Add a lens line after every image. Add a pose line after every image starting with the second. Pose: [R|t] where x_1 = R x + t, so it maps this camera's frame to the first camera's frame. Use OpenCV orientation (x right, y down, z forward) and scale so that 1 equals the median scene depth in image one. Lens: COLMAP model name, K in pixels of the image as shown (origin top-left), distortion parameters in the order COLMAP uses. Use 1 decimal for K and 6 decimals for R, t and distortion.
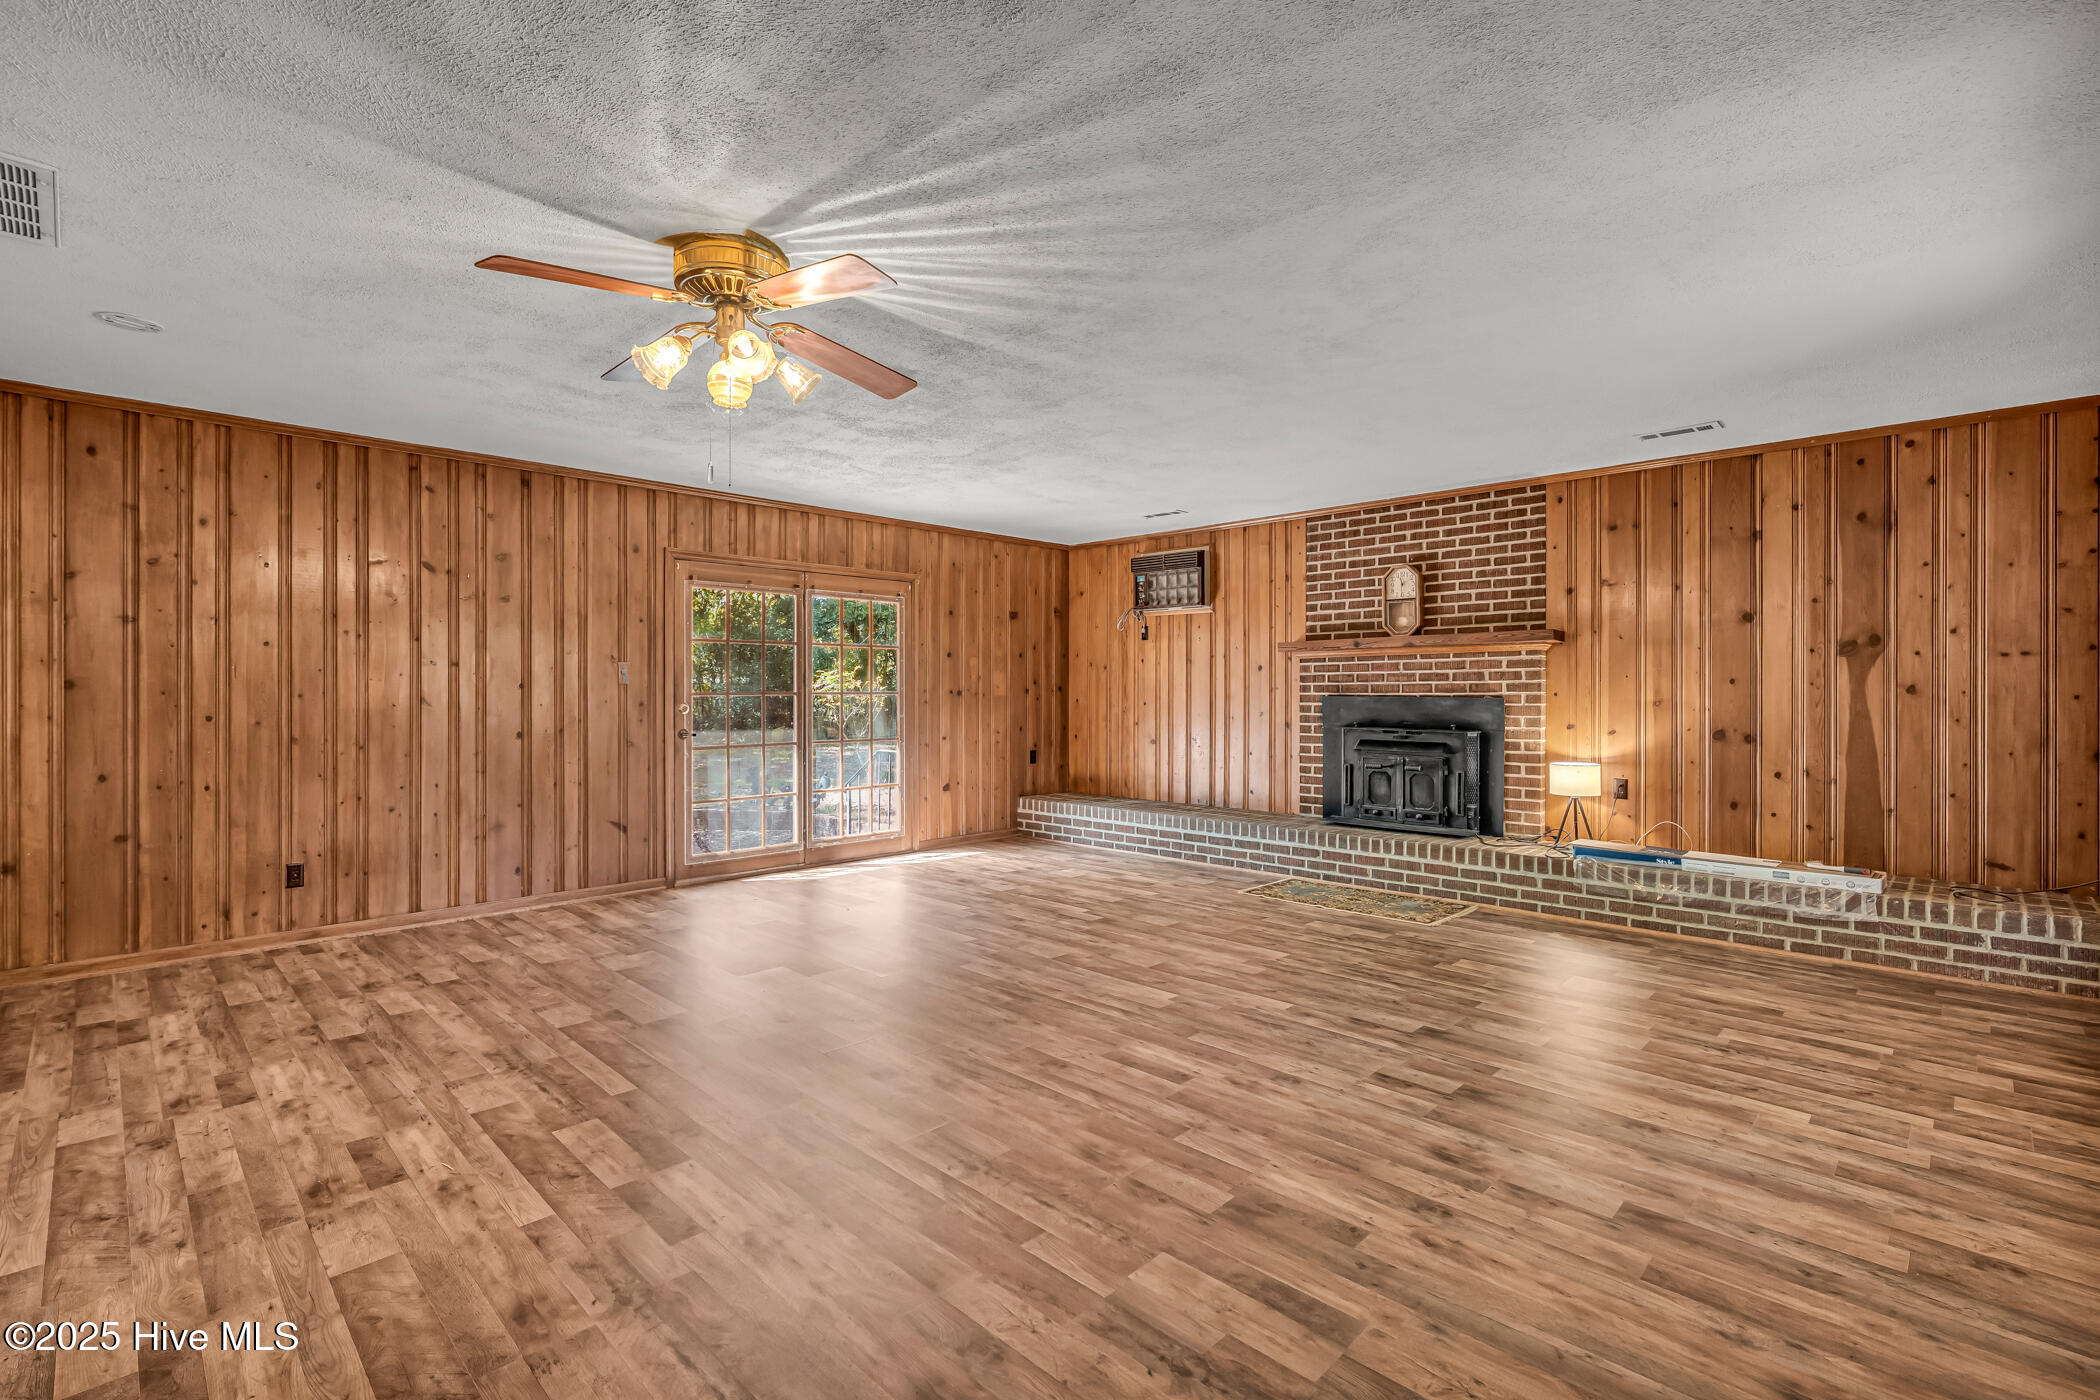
lens RADIAL K [[955.1, 0, 1063.4], [0, 955.1, 679.2], [0, 0, 1]] dist [-0.014026, 0.004245]
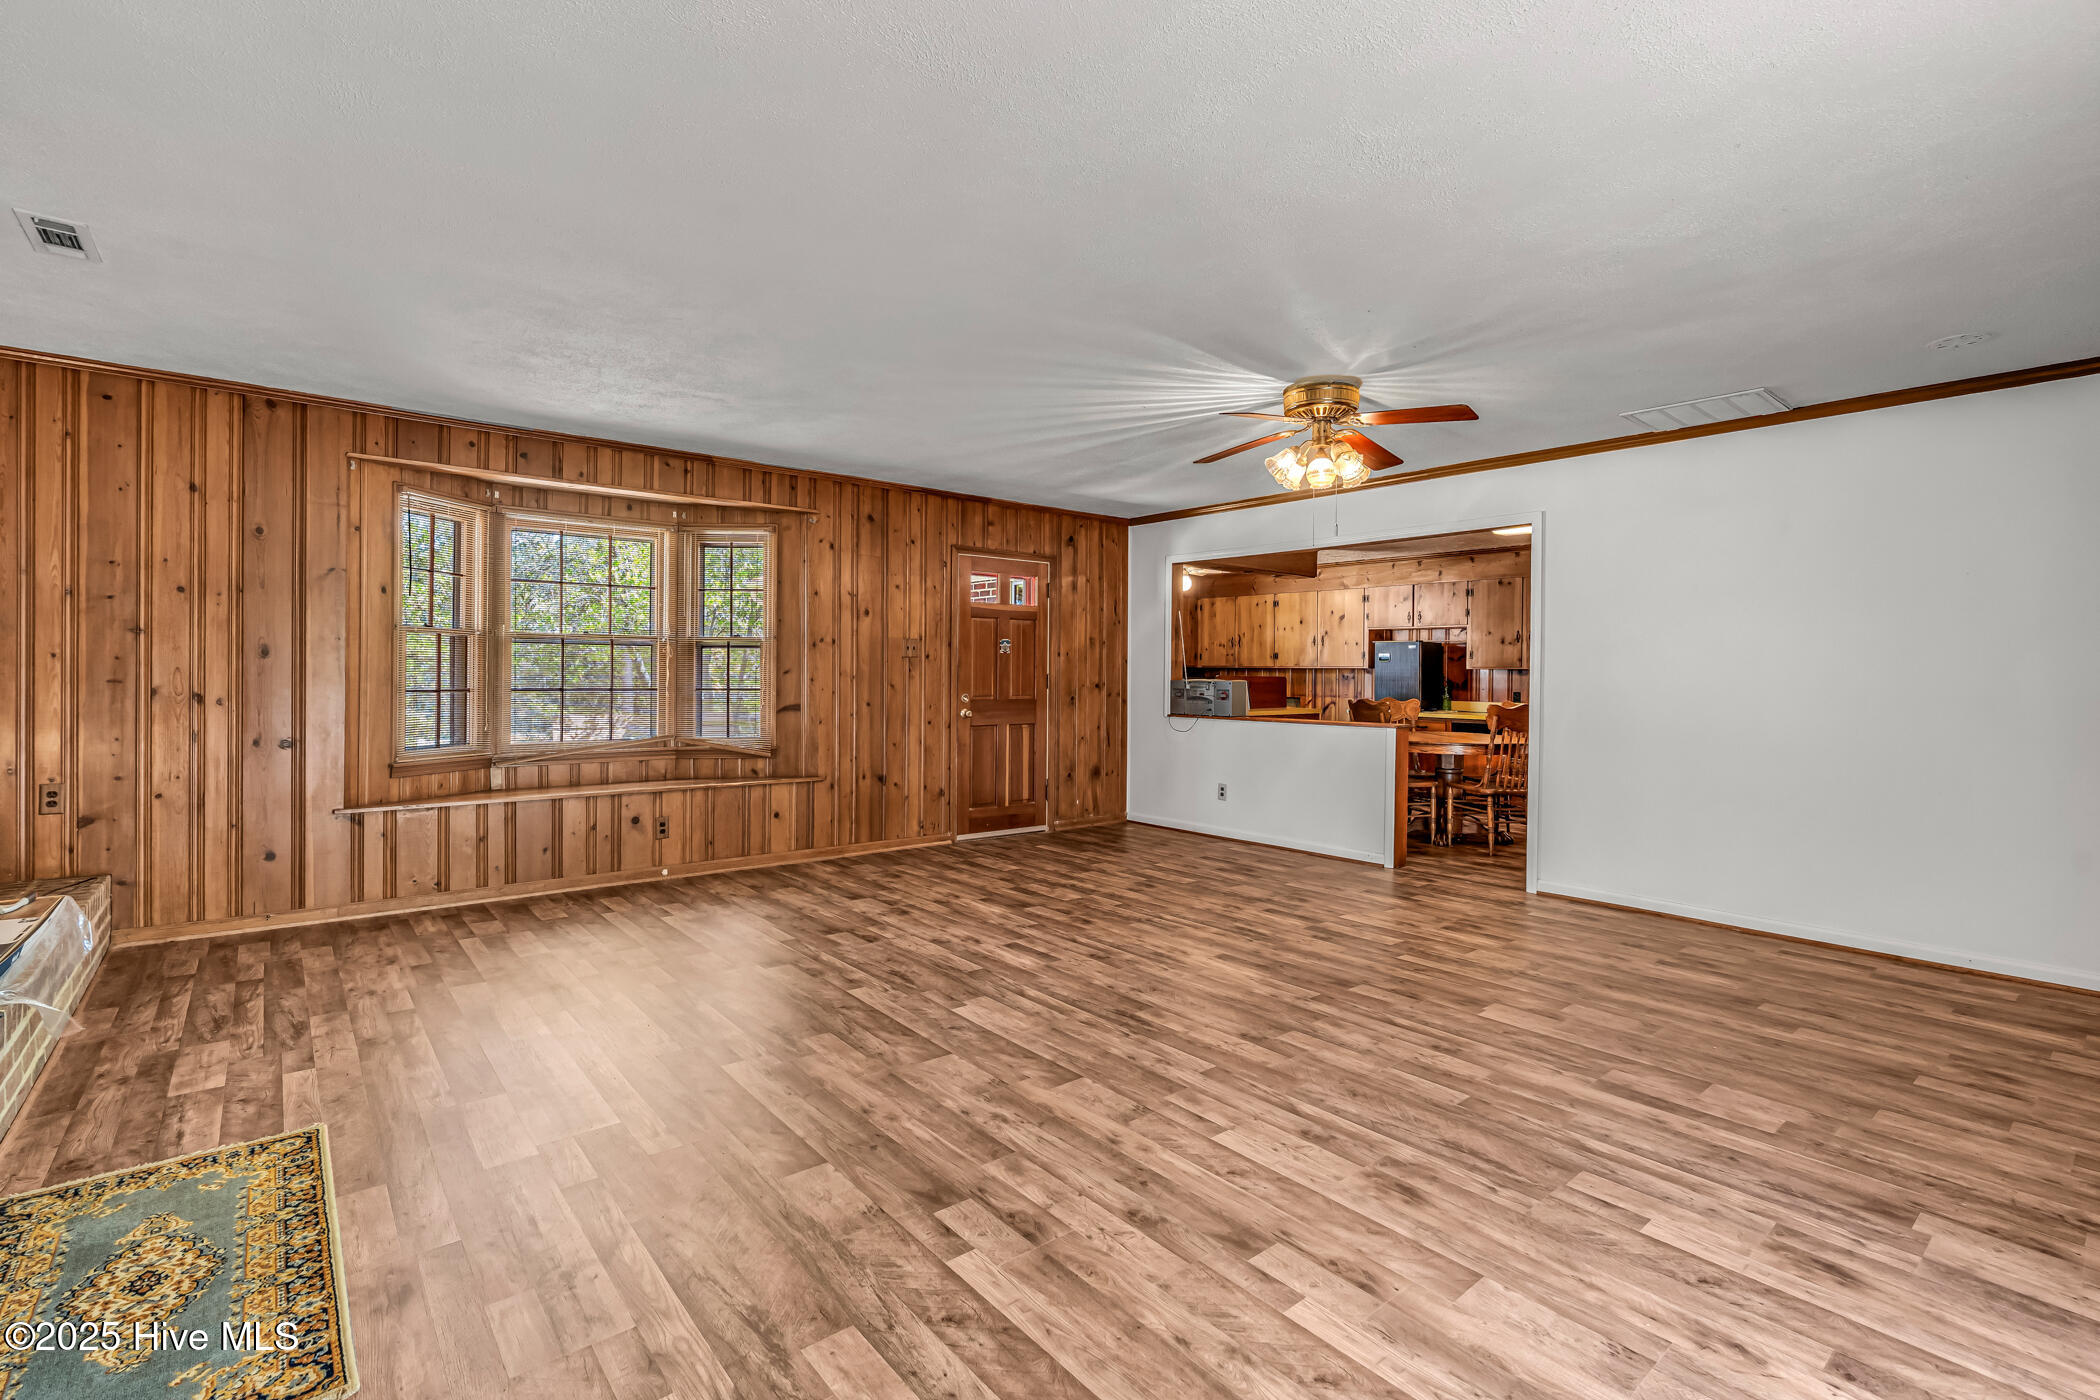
lens RADIAL K [[955.1, 0, 1062.7], [0, 955.1, 672.8], [0, 0, 1]] dist [-0.014026, 0.004245]
pose [[-0.994891, -0.009806, 0.100478, -0.058787], [-0.011276, 0.999837, -0.014077, 0.020572], [-0.100324, -0.015138, -0.994840, 1.556022]]
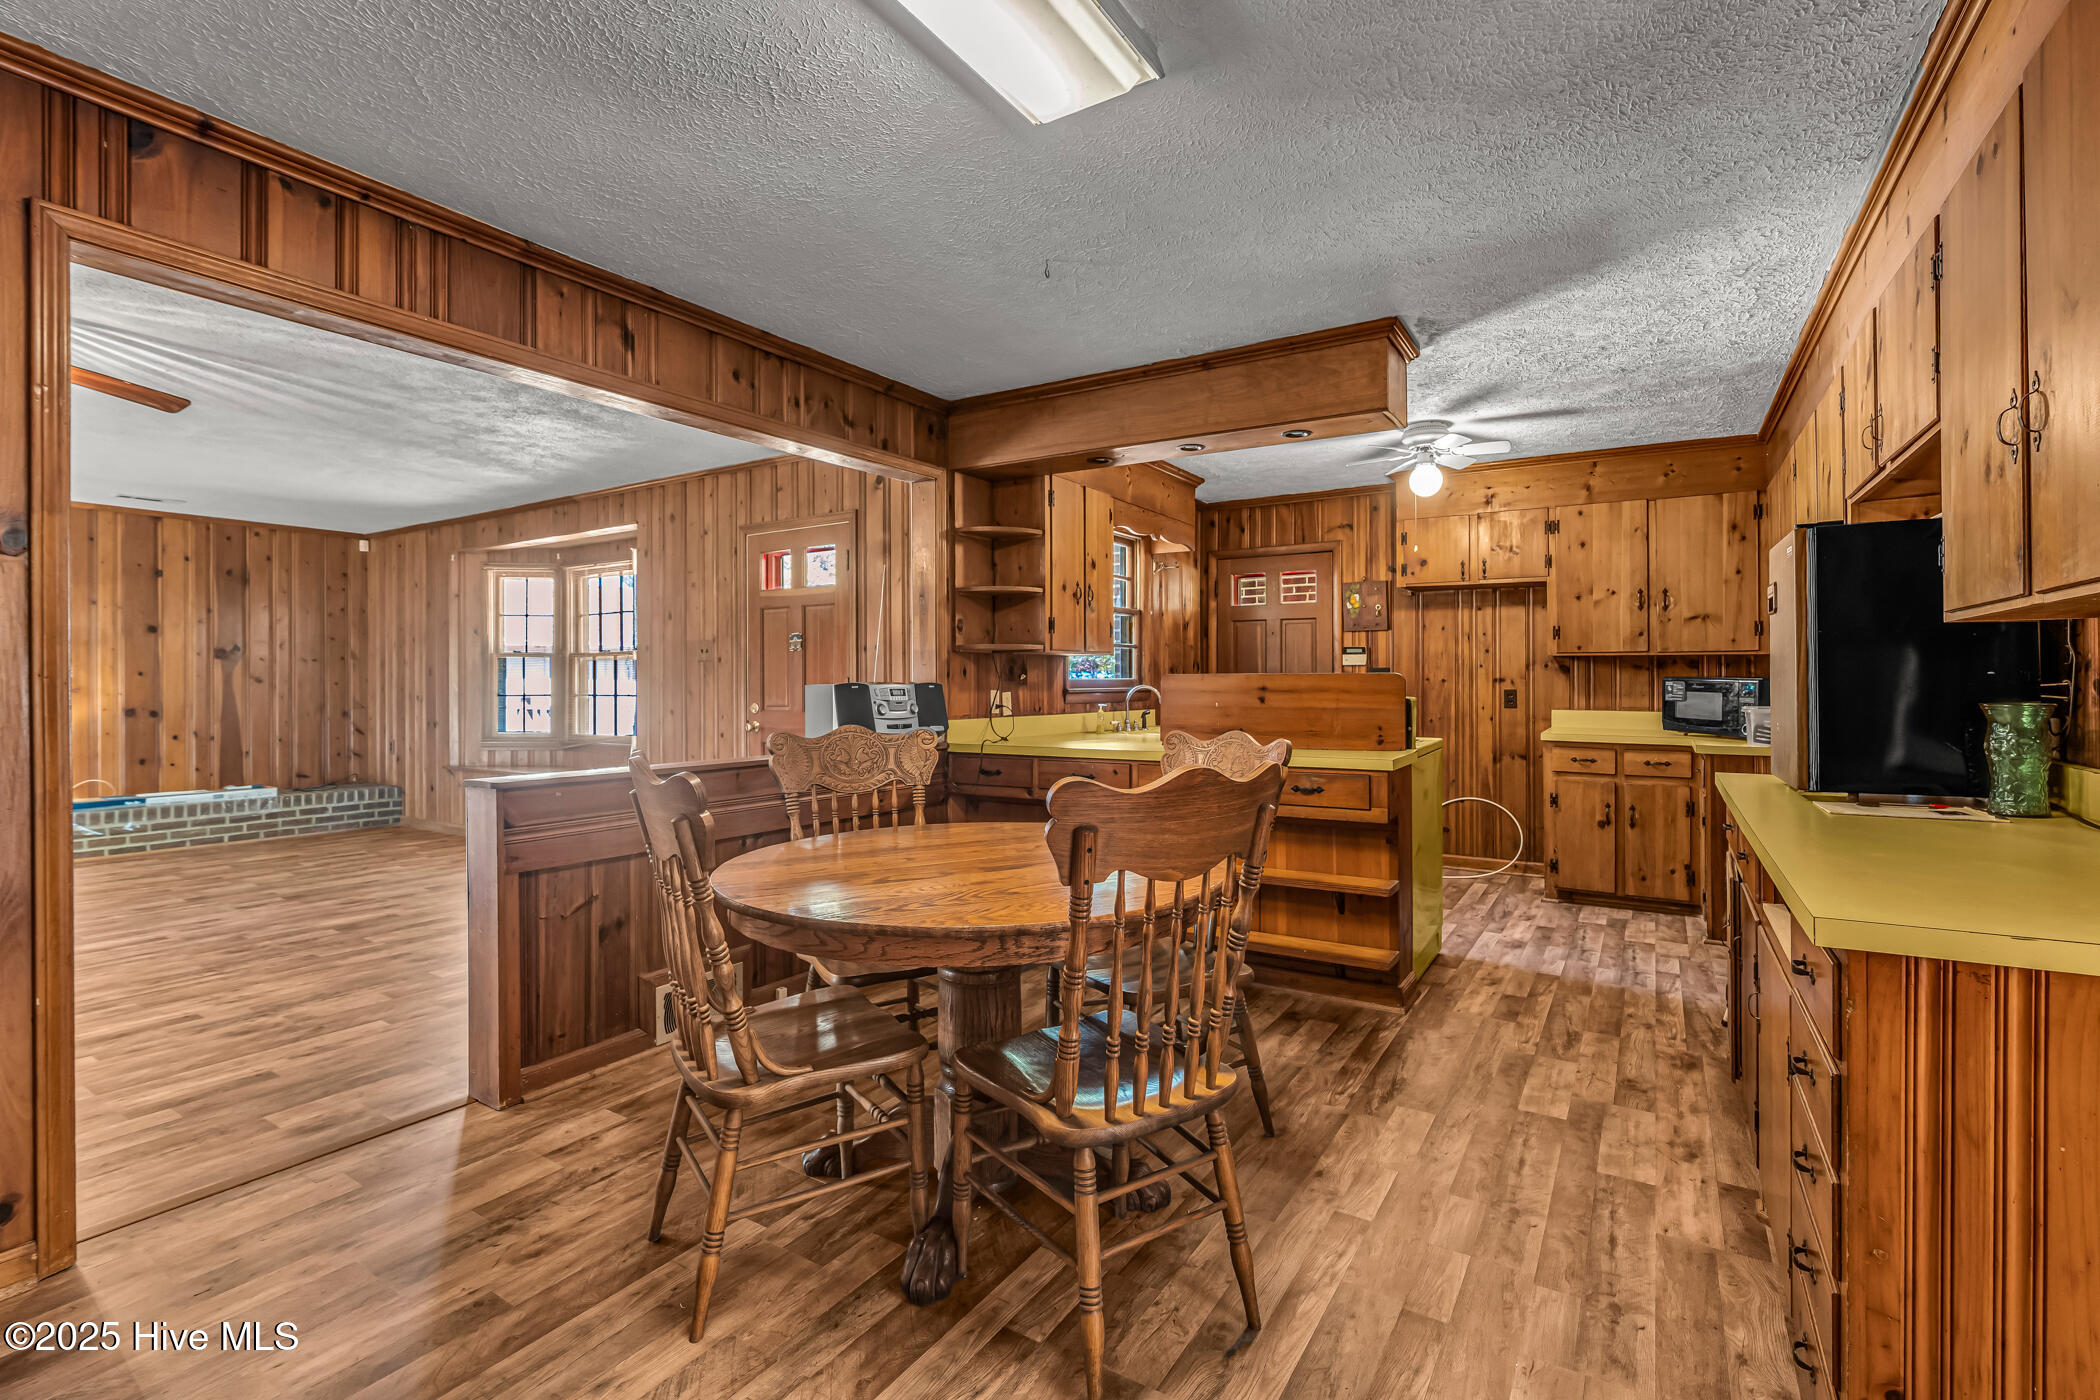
lens RADIAL K [[955.1, 0, 1062.1], [0, 955.1, 686.6], [0, 0, 1]] dist [-0.014026, 0.004245]
pose [[-0.212827, -0.006367, 0.977069, -1.047606], [-0.007513, 0.999960, 0.004879, 0.003588], [-0.977061, -0.006302, -0.212867, -0.041808]]
